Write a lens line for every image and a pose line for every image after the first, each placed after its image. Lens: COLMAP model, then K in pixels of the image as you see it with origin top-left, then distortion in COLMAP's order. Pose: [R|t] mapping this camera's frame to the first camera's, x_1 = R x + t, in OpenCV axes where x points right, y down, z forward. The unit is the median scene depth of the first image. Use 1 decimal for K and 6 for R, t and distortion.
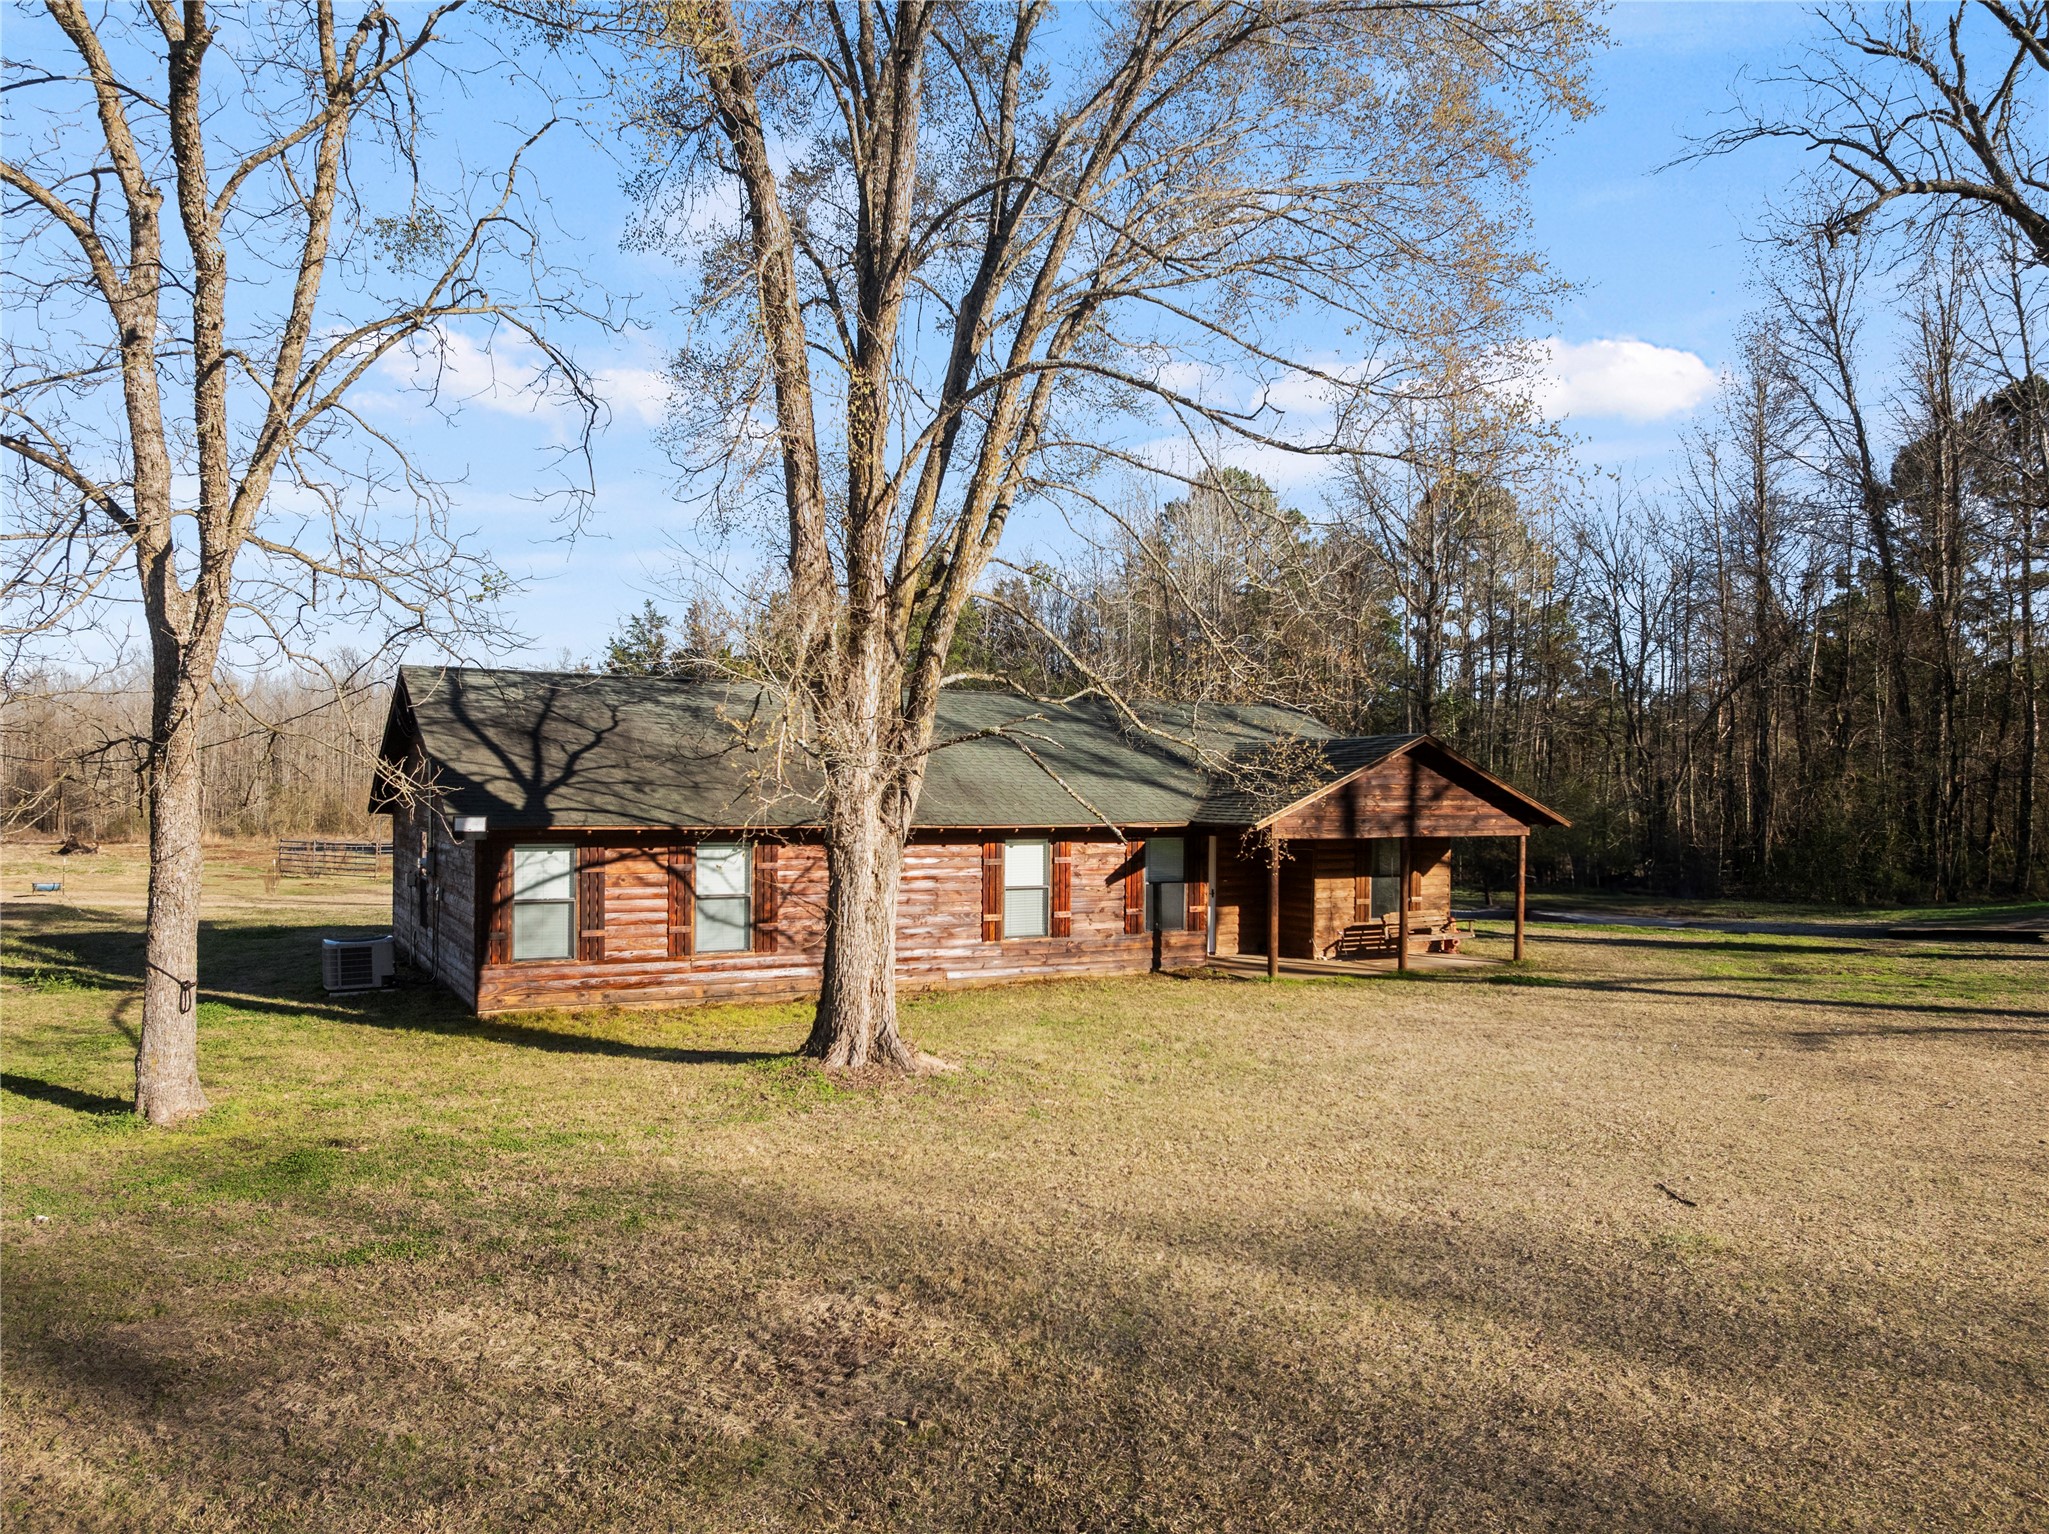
lens RADIAL K [[1511.2, 0, 1024.5], [0, 1511.2, 767.0], [0, 0, 1]] dist [-0.043387, -0.000217]
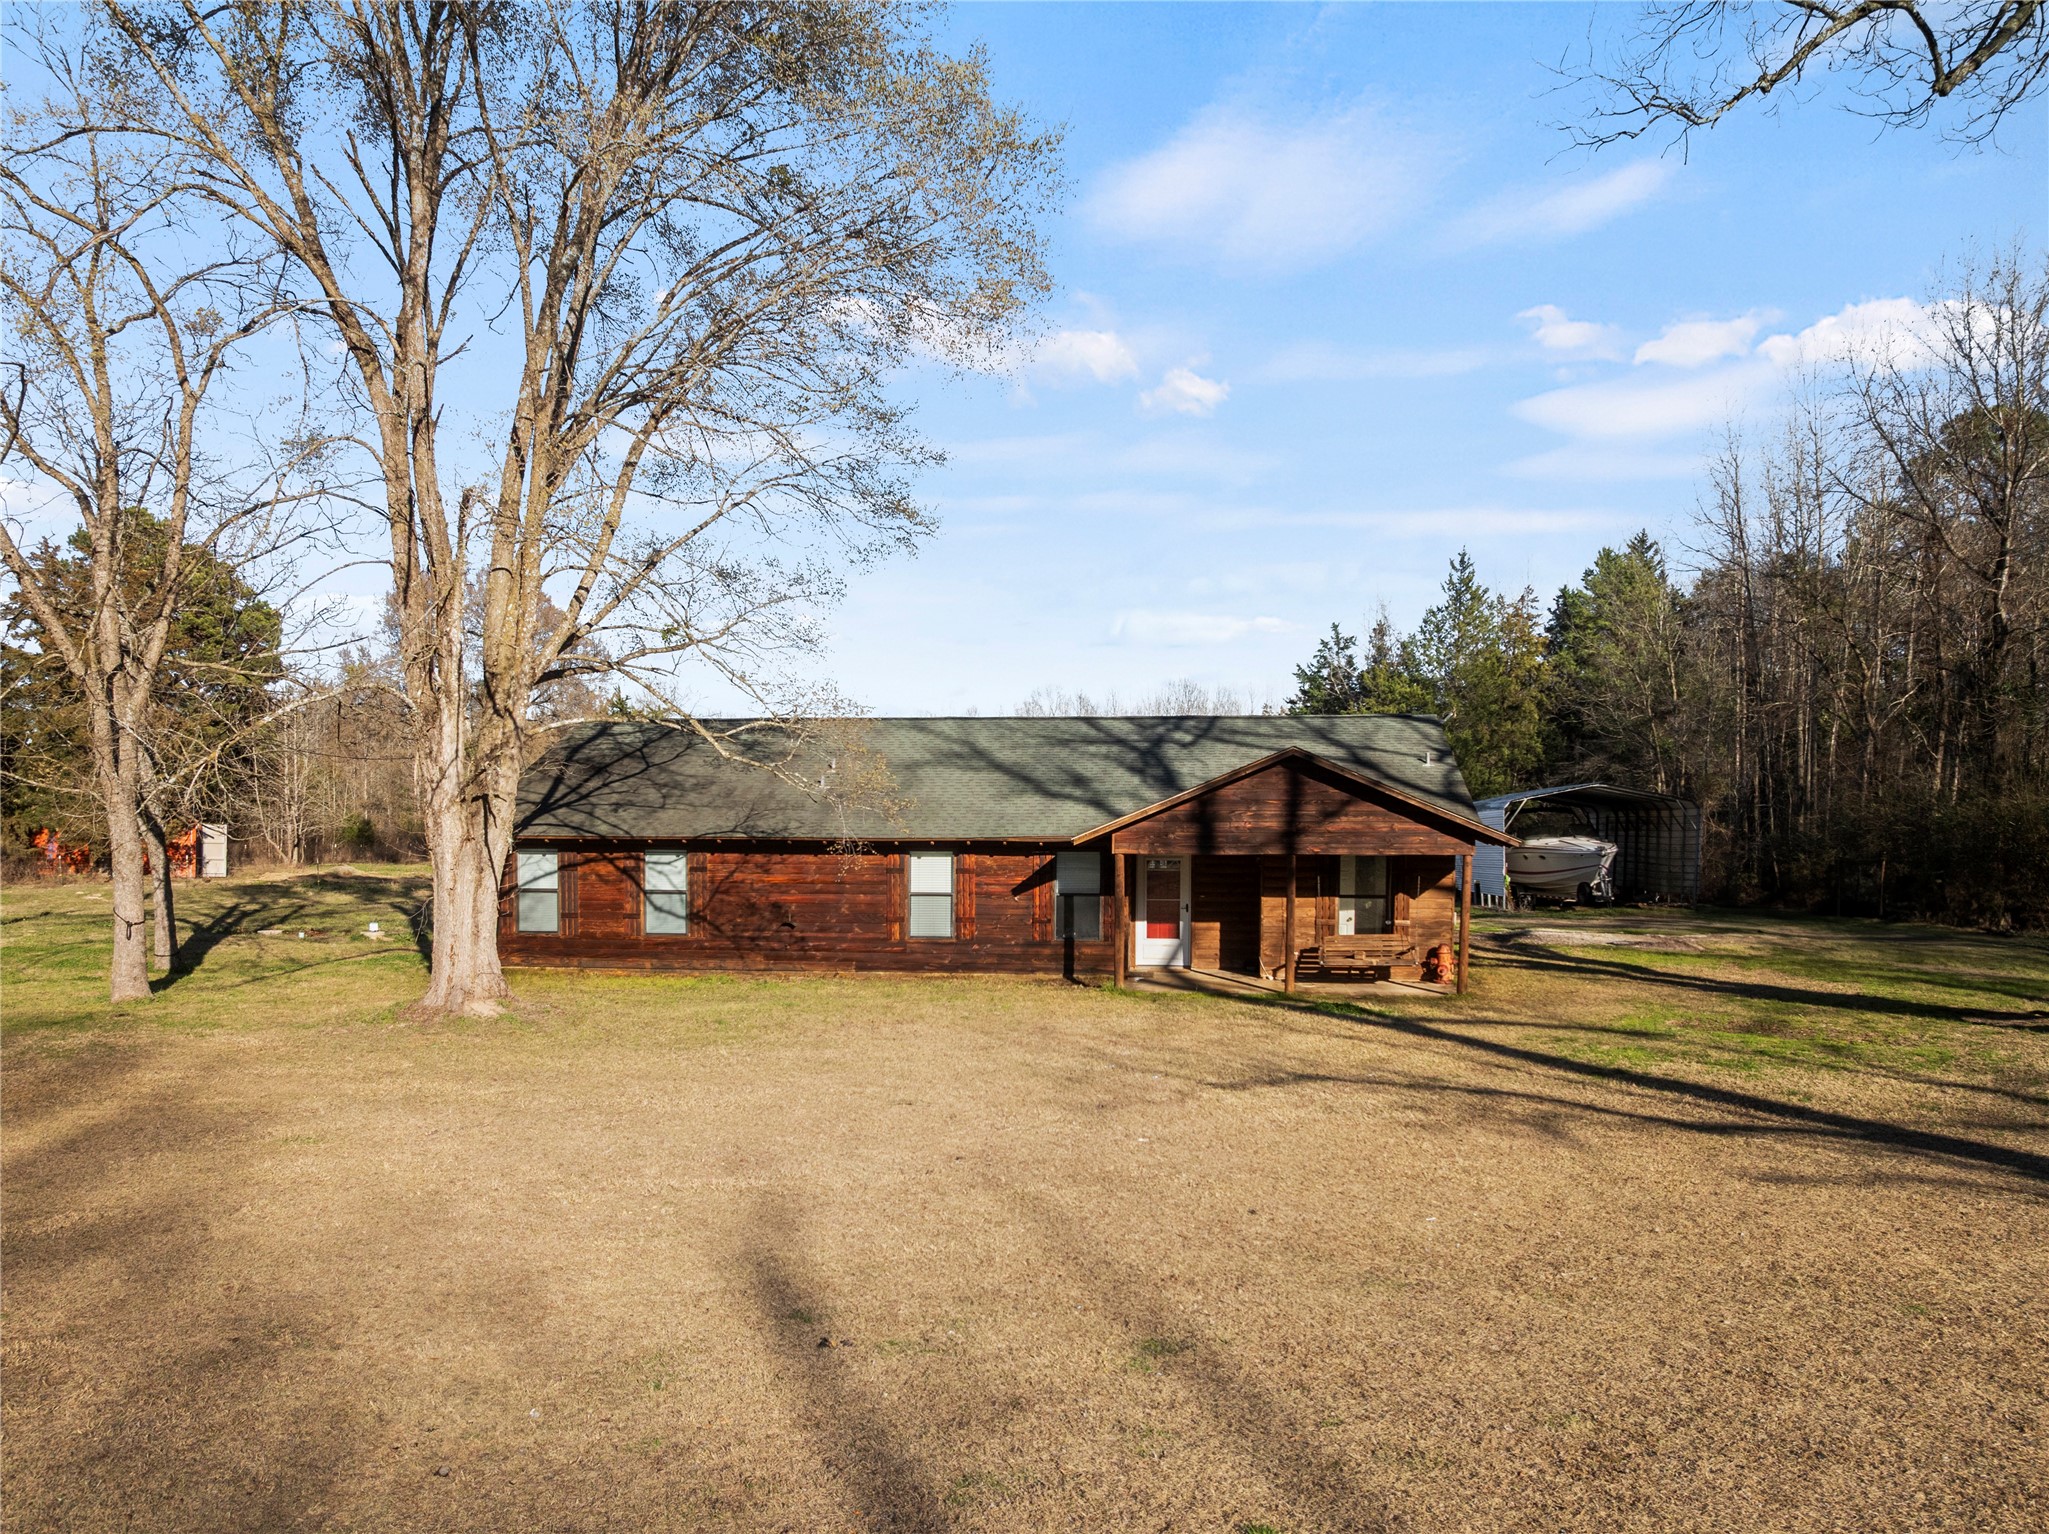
lens RADIAL K [[1473.1, 0, 1024.5], [0, 1473.1, 767.0], [0, 0, 1]] dist [-0.003639, -0.002884]
pose [[0.812911, -0.019019, -0.582078, 0.679395], [0.014198, 0.999817, -0.012839, -0.000207], [0.582215, 0.002172, 0.813032, 0.141517]]
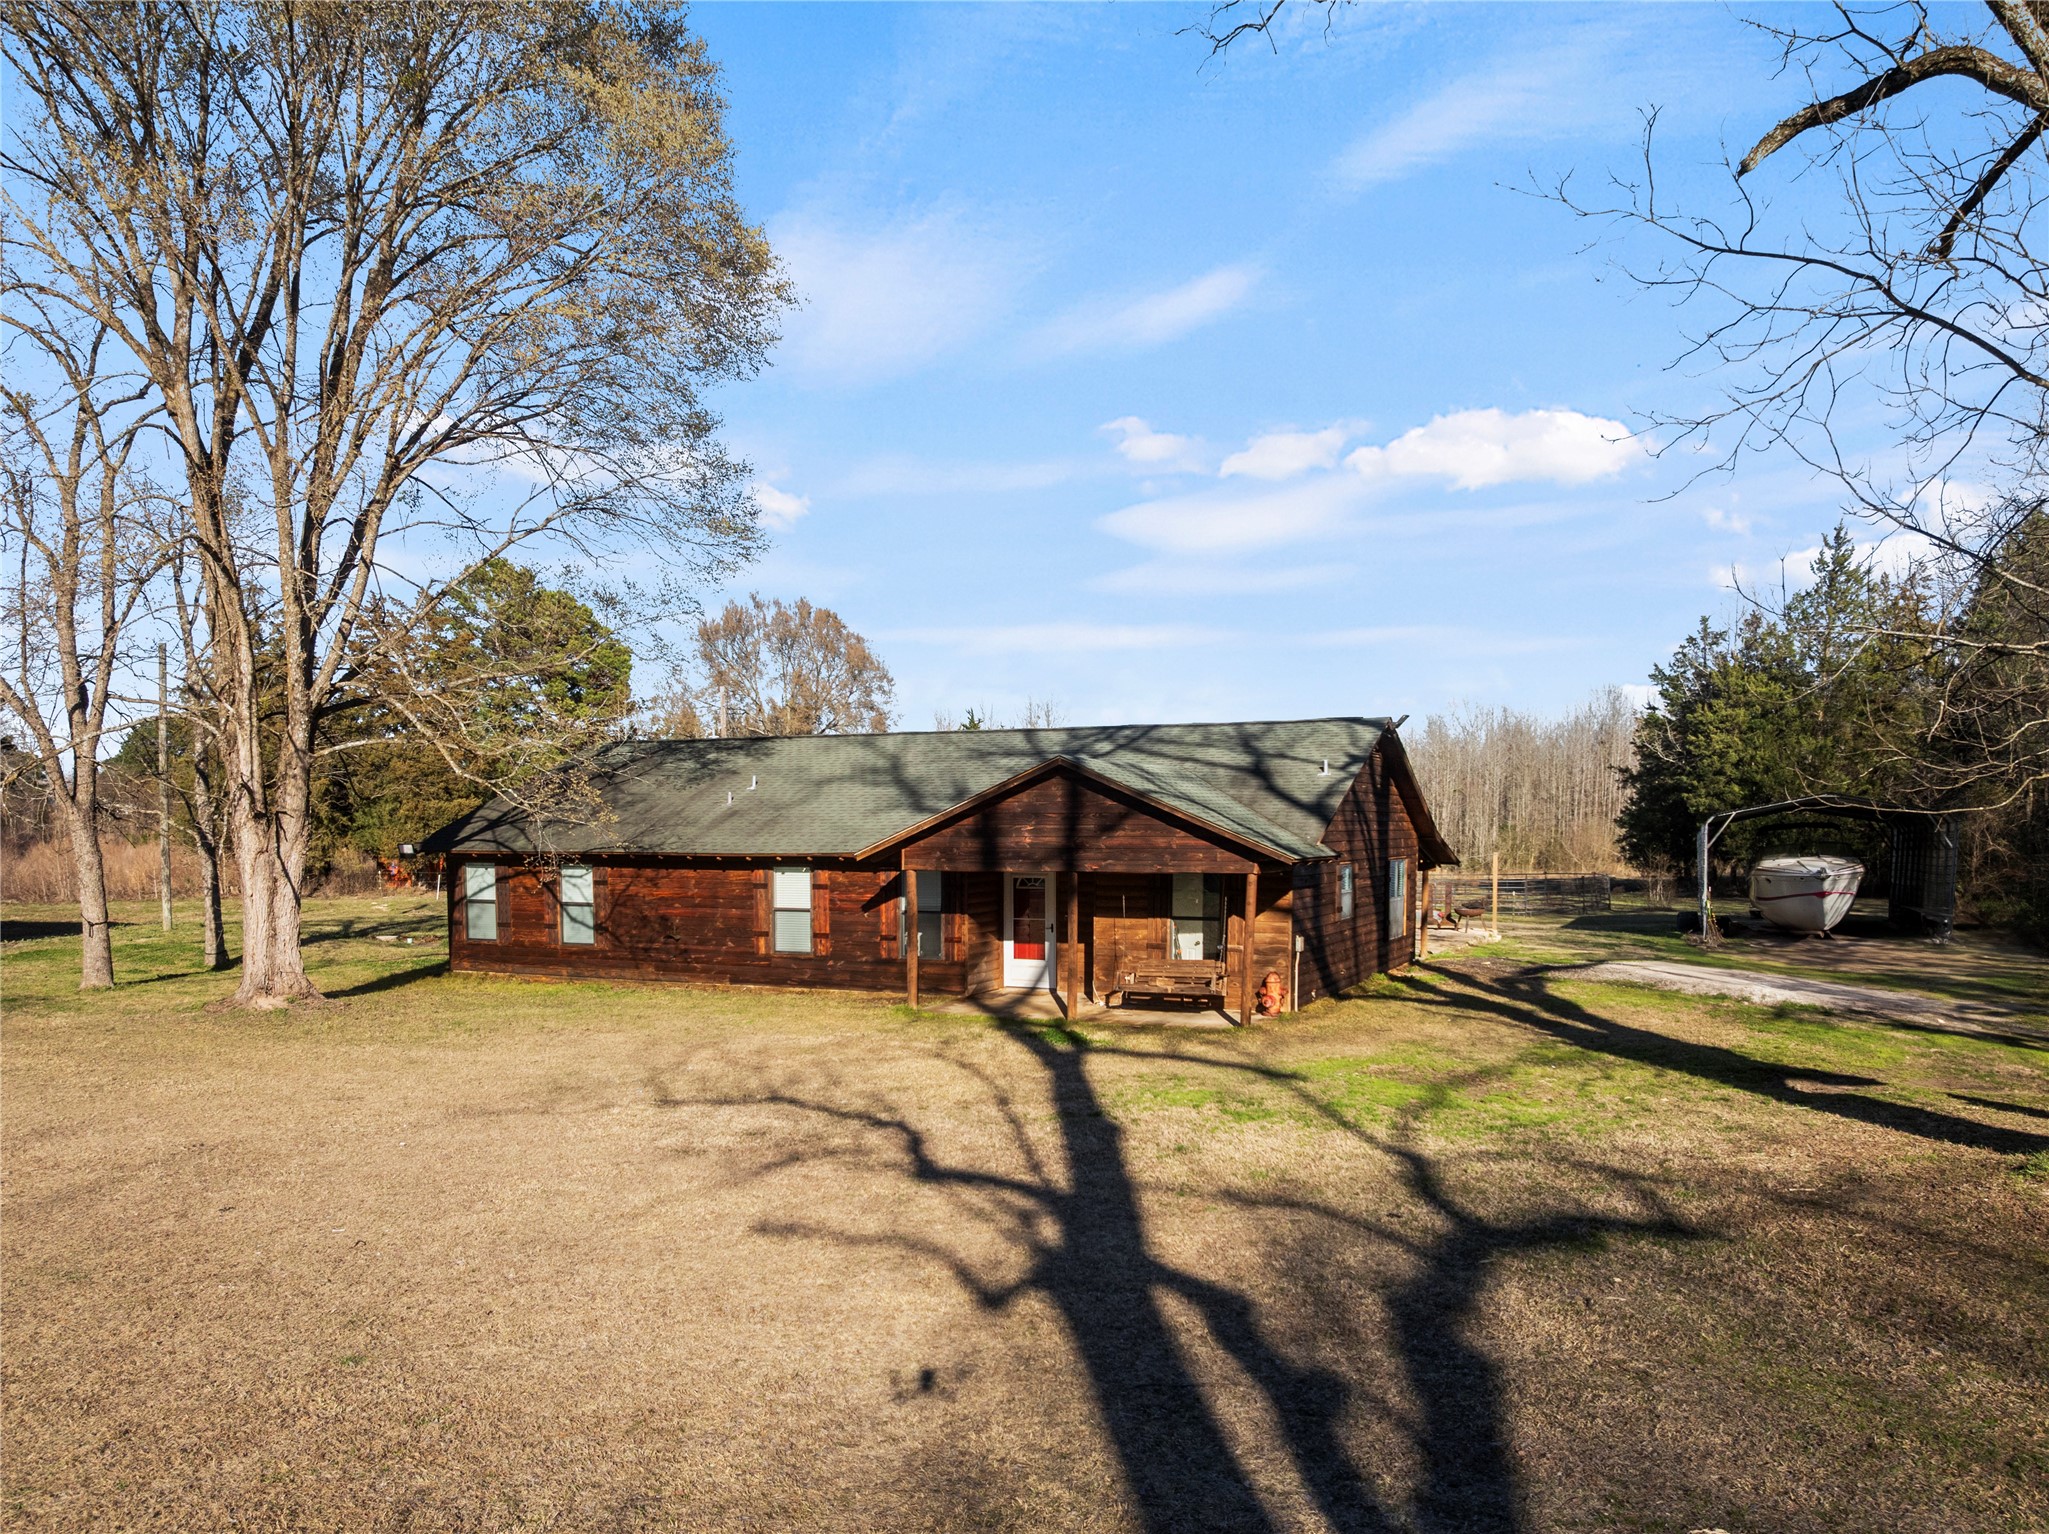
lens RADIAL K [[1496.7, 0, 1024.9], [0, 1496.7, 845.6], [0, 0, 1]] dist [-0.010791, -0.004248]
pose [[0.595556, 0.004861, -0.803299, 0.975753], [0.020595, 0.999561, 0.021318, 0.011147], [0.803050, -0.029240, 0.595194, 0.460208]]
